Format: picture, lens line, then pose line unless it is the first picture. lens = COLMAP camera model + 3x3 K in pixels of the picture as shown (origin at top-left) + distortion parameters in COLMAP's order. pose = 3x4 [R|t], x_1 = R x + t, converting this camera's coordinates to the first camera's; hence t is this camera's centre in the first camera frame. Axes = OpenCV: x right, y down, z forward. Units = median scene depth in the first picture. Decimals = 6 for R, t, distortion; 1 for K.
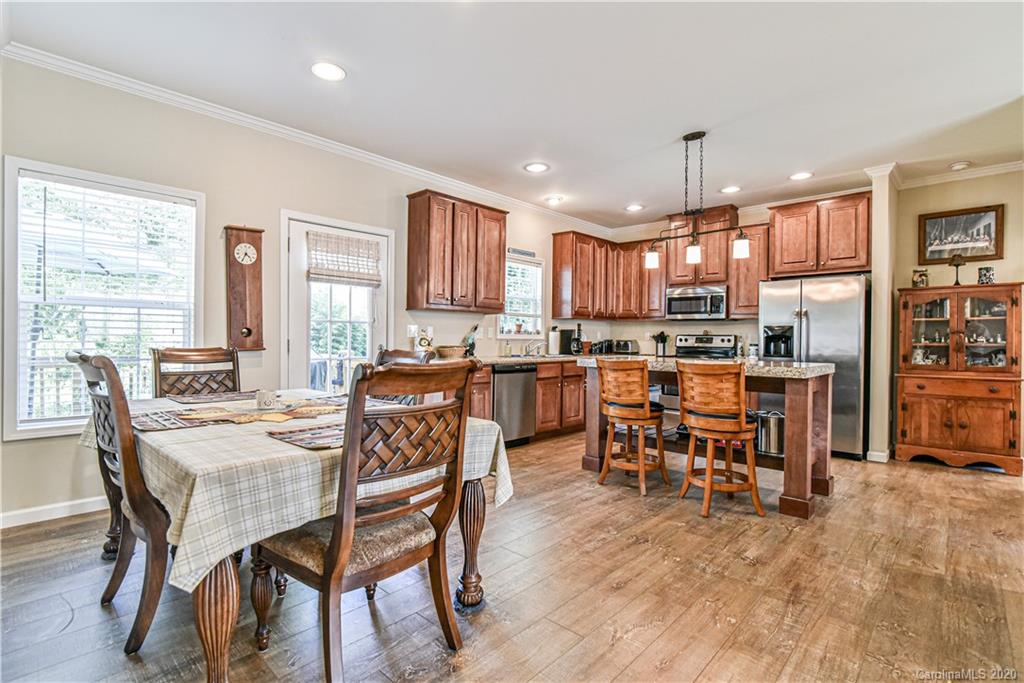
lens RADIAL K [[490.9, 0, 490.2], [0, 490.9, 345.9], [0, 0, 1]] dist [-0.018321, 0.002355]
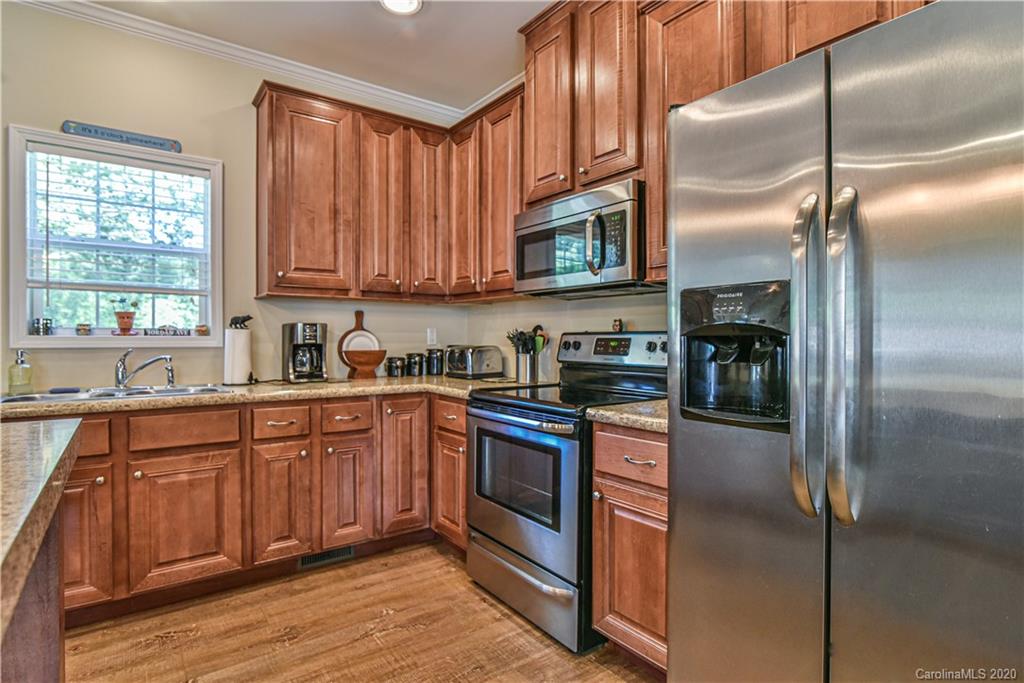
lens RADIAL K [[522.9, 0, 496.5], [0, 522.9, 345.9], [0, 0, 1]] dist [-0.020070, 0.000339]
pose [[0.986199, -0.009447, -0.165295, 0.526612], [0.008470, 0.999942, -0.006610, -0.012427], [0.165348, 0.005119, 0.986222, 0.751875]]
